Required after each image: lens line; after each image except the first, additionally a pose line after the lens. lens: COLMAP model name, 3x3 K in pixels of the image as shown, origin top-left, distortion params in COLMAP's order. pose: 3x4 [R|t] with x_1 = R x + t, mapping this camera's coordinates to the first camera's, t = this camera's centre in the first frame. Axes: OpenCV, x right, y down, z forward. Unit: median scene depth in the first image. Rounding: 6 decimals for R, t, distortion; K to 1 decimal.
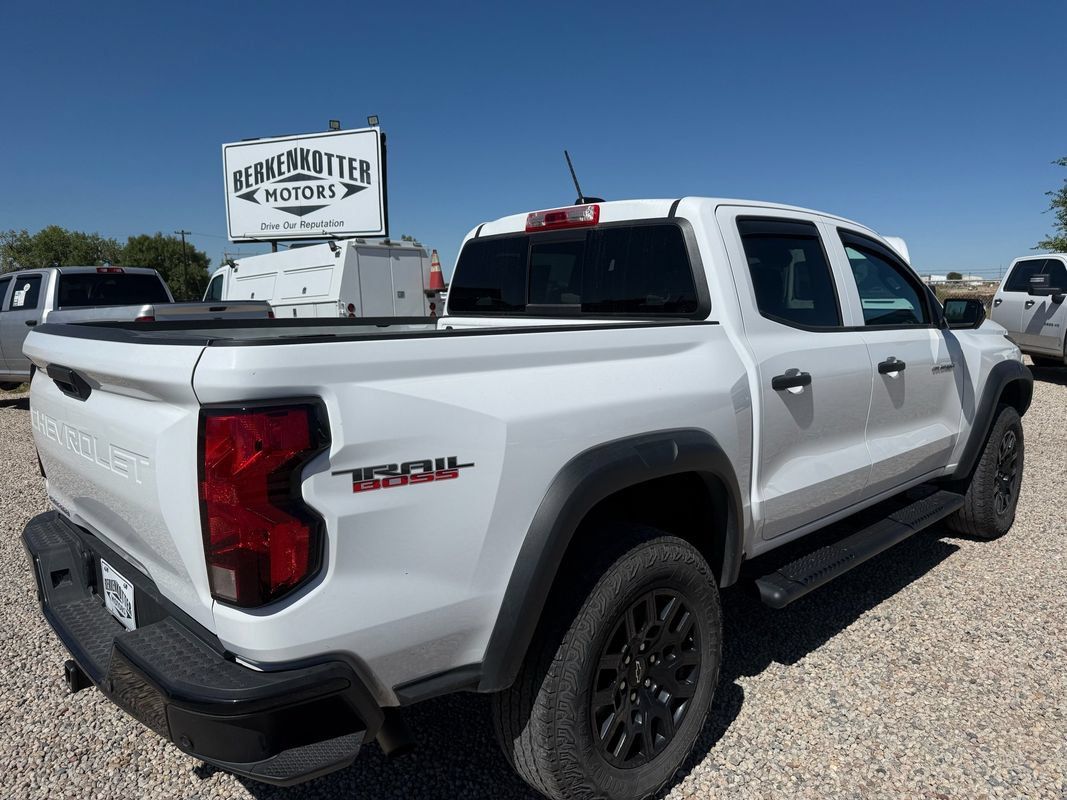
lens RADIAL K [[725.4, 0, 533.5], [0, 725.4, 400.0], [0, 0, 1]] dist [-0.004915, -0.000825]
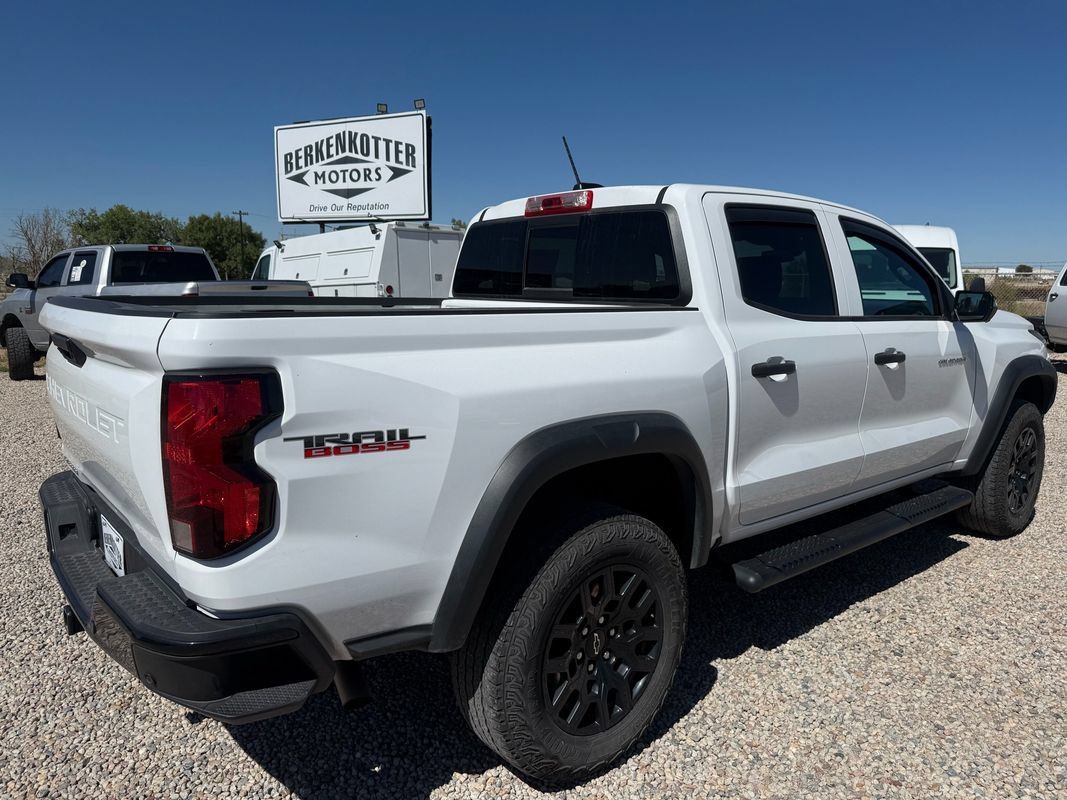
lens RADIAL K [[725.4, 0, 533.5], [0, 725.4, 400.0], [0, 0, 1]] dist [-0.004915, -0.000825]
pose [[0.997413, 0.029739, -0.065448, 0.056711], [-0.028441, 0.999382, 0.020678, 0.003663], [0.066022, -0.018763, 0.997642, -0.016650]]
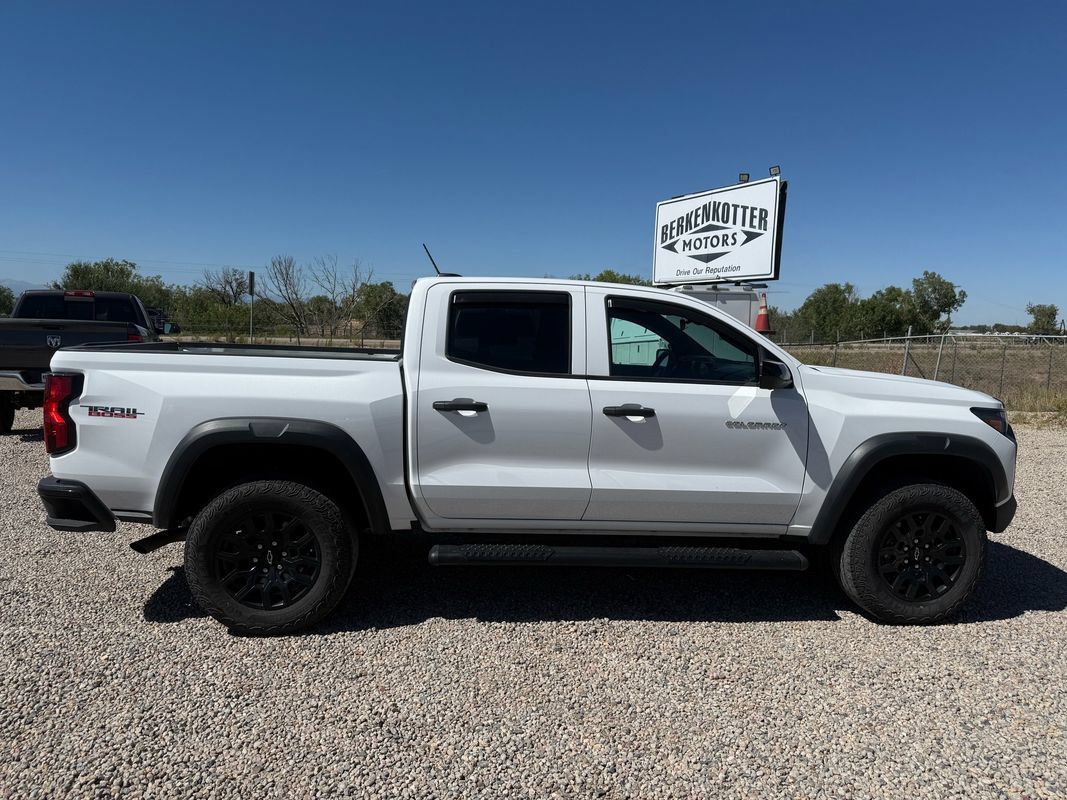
lens RADIAL K [[723.5, 0, 546.6], [0, 723.5, 397.7], [0, 0, 1]] dist [0.033394, -0.004129]
pose [[0.776666, 0.087338, -0.623828, 0.768726], [-0.121275, 0.992546, -0.012027, -0.026205], [0.618128, 0.084996, 0.781469, 0.011210]]
